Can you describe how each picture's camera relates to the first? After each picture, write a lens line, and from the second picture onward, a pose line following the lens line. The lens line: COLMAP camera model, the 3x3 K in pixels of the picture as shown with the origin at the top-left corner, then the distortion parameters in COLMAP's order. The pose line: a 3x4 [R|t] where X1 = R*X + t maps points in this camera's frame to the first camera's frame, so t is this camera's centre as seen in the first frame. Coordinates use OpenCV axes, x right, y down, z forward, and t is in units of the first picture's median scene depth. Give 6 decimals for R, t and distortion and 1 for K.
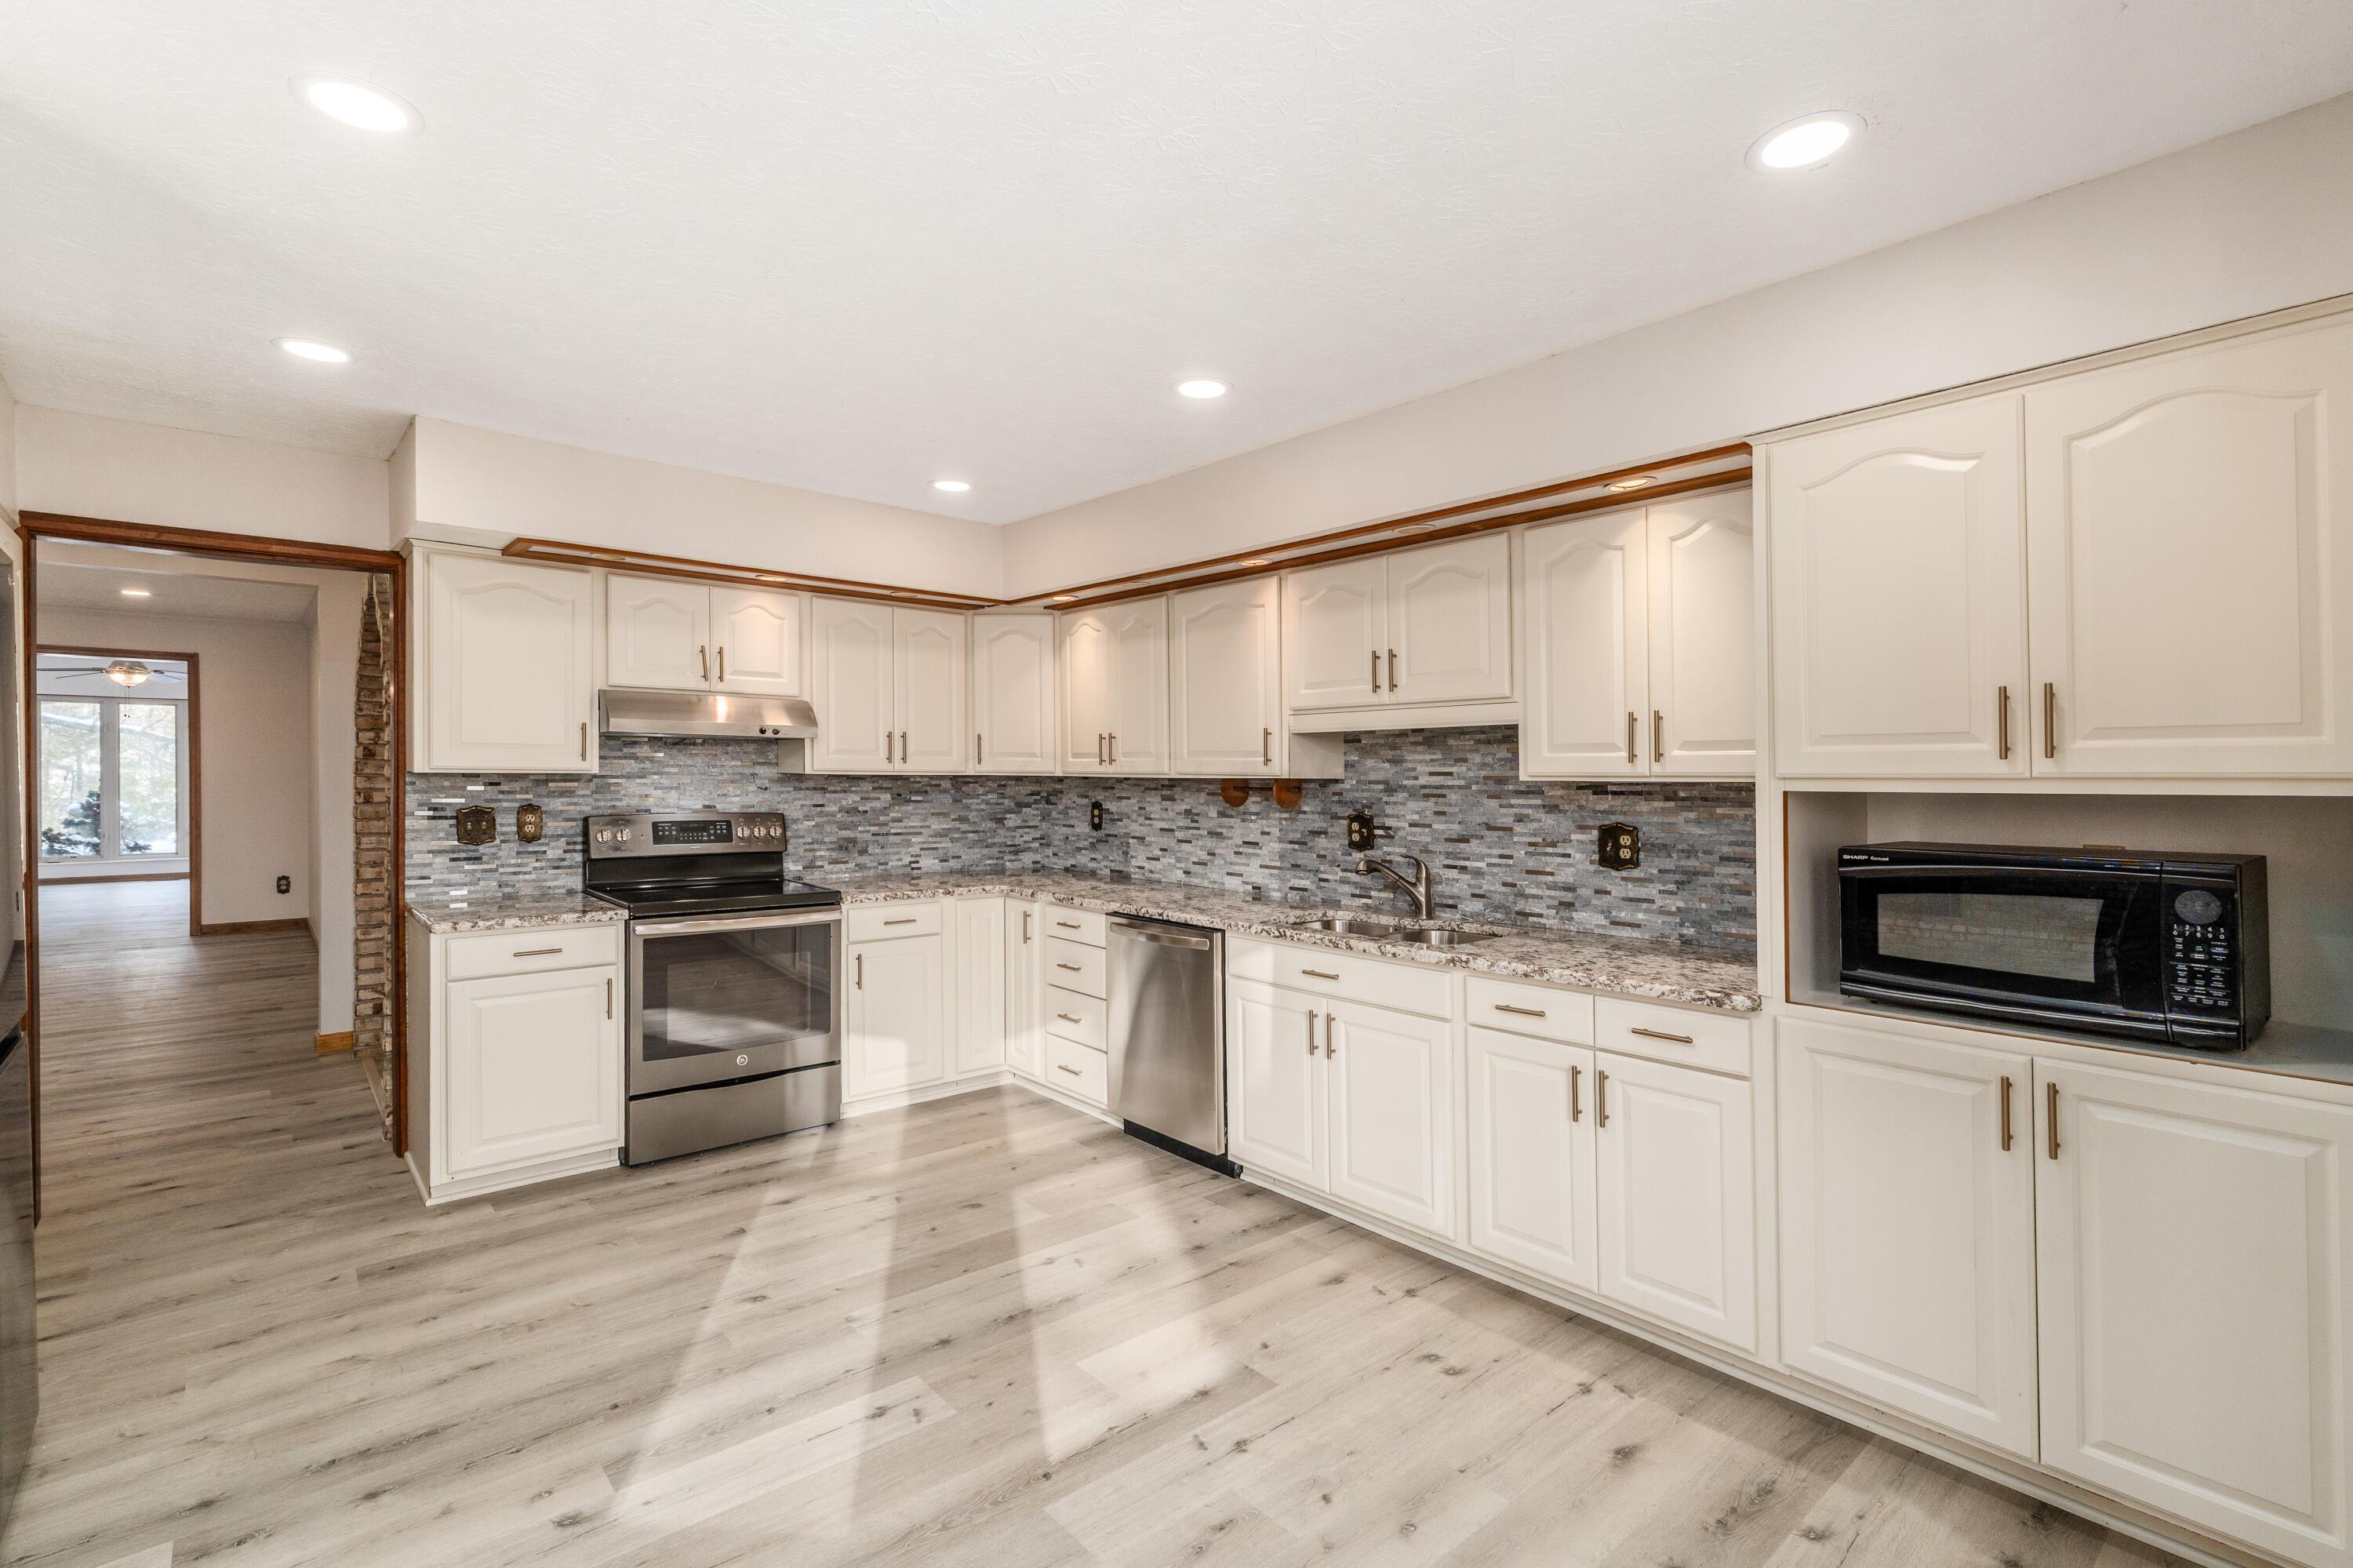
lens RADIAL K [[1013.5, 0, 1189.5], [0, 1013.5, 771.3], [0, 0, 1]] dist [0.004163, 0.000666]
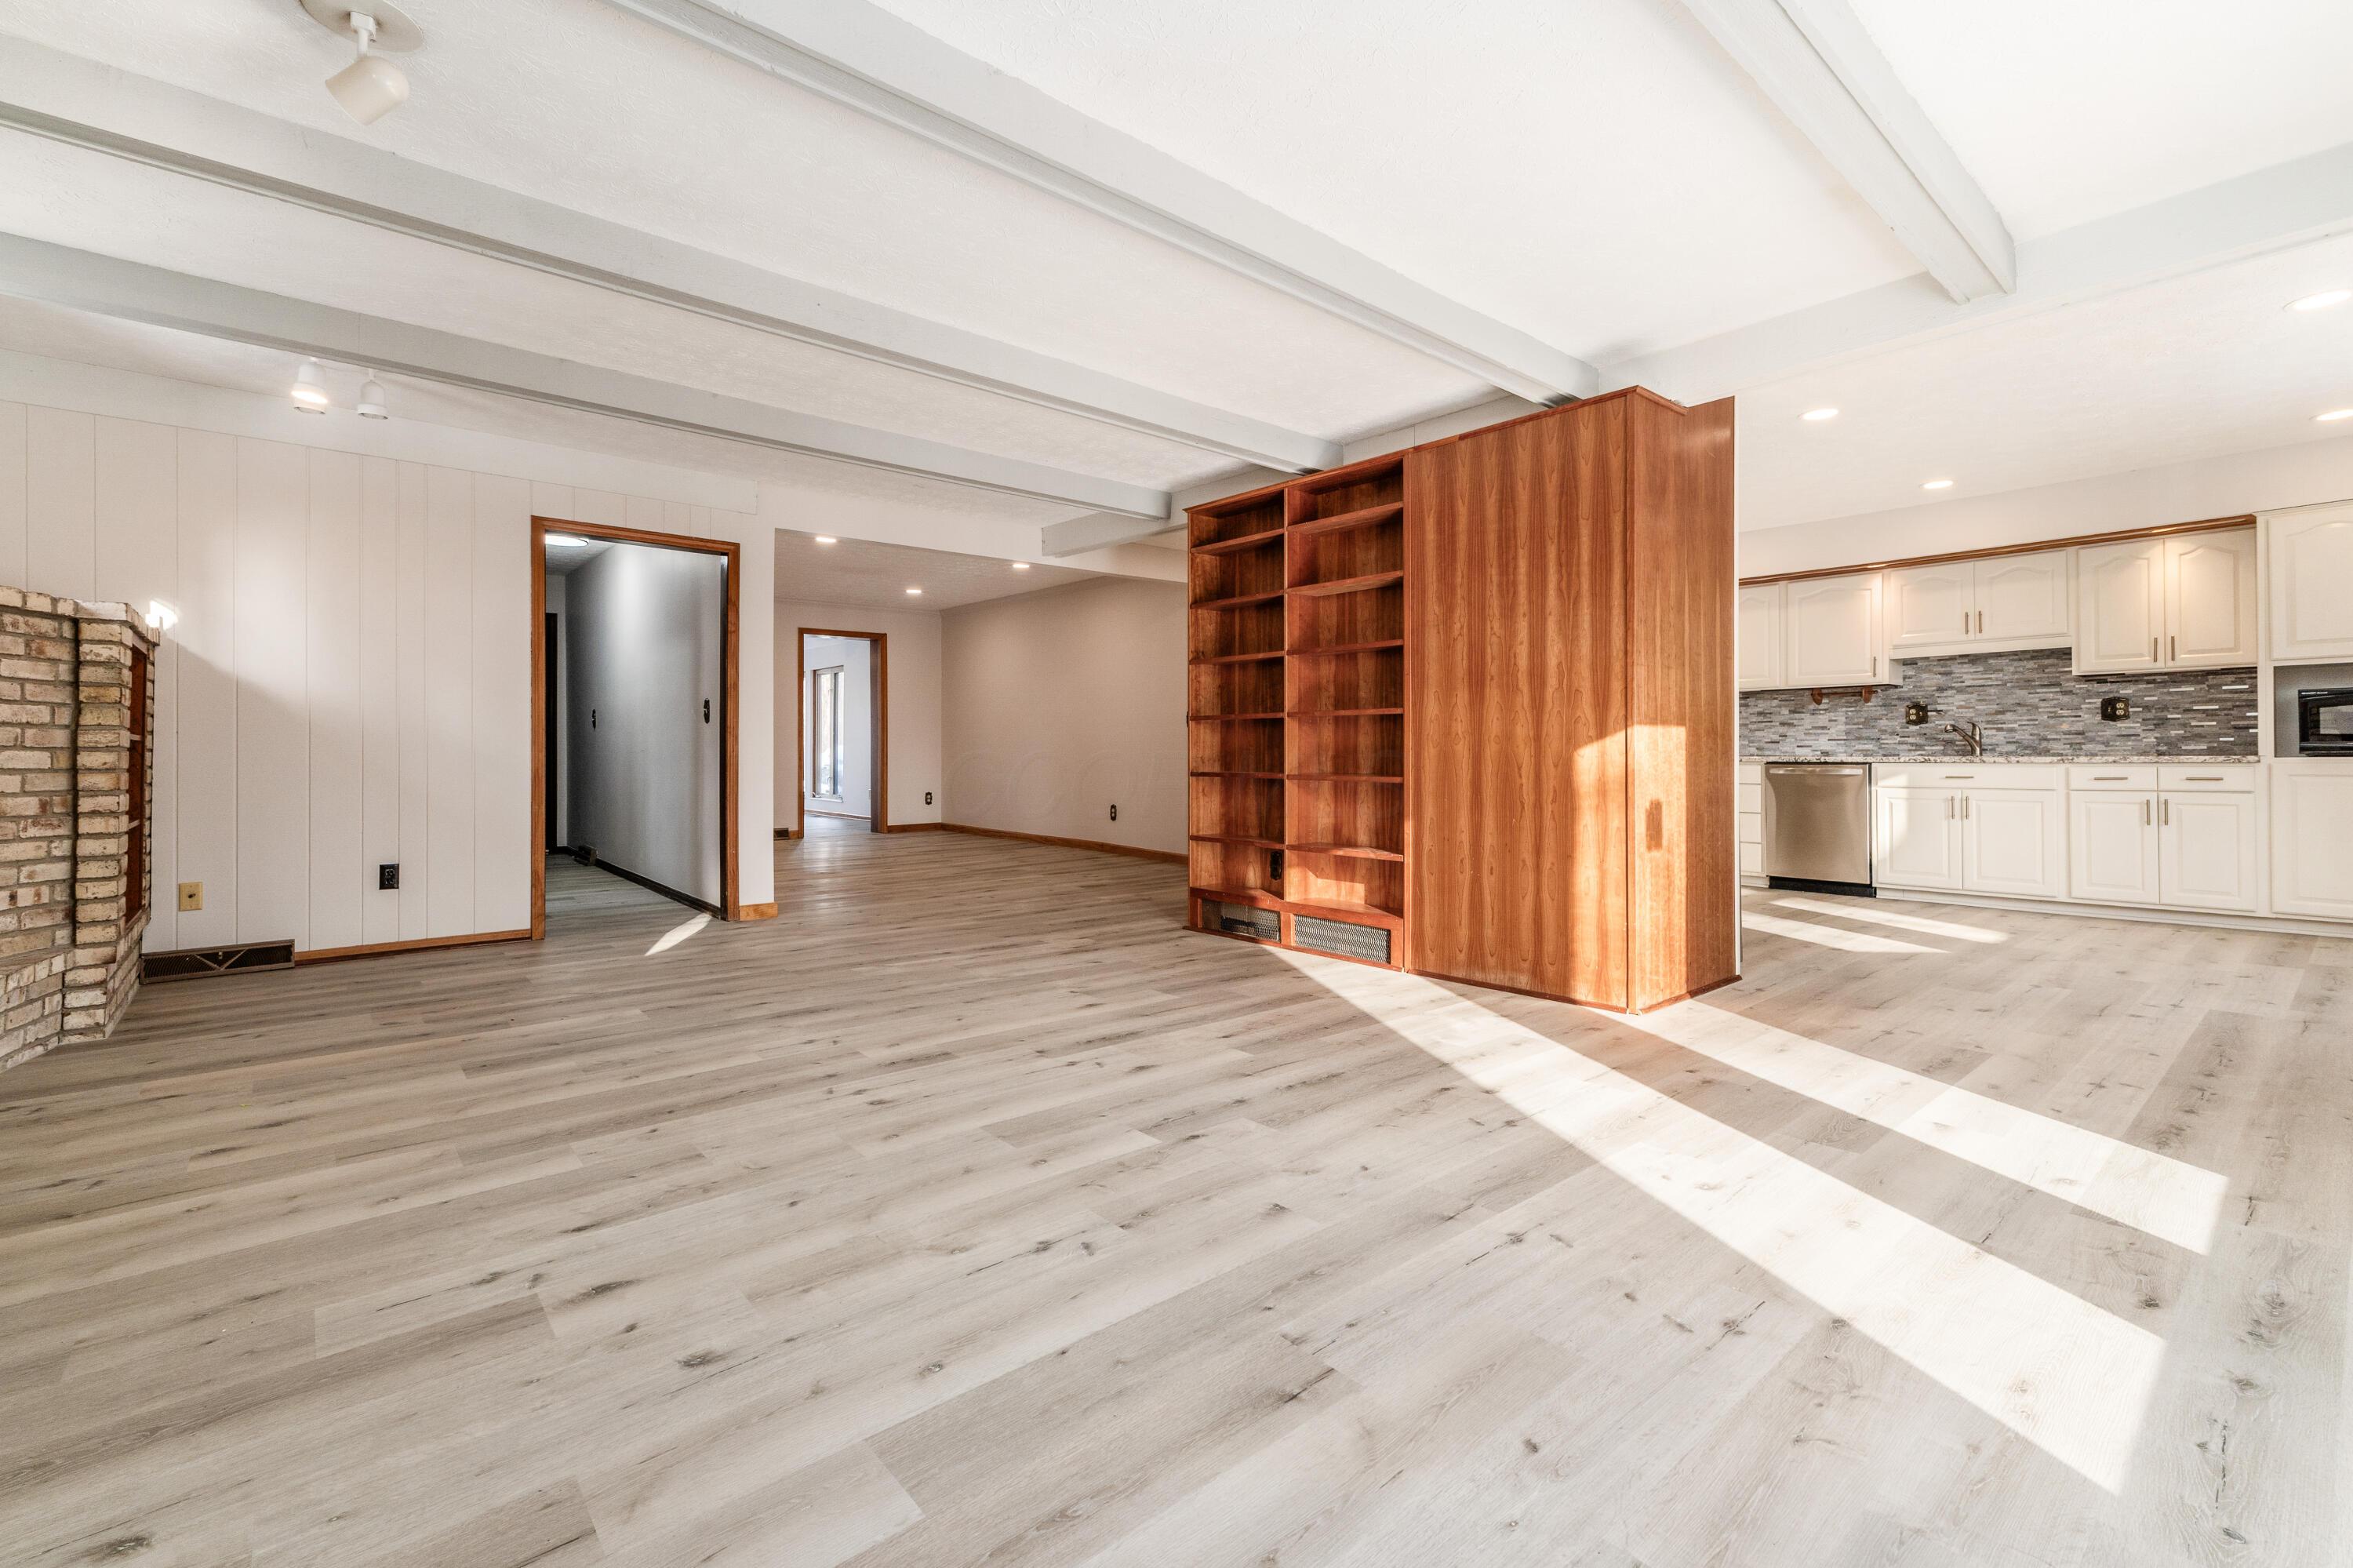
lens RADIAL K [[1013.5, 0, 1157.3], [0, 1013.5, 765.2], [0, 0, 1]] dist [0.004163, 0.000666]
pose [[0.999880, -0.015454, 0.000789, -1.365624], [0.015440, 0.999761, 0.015459, 0.117763], [-0.001028, -0.015445, 0.999880, -0.923103]]
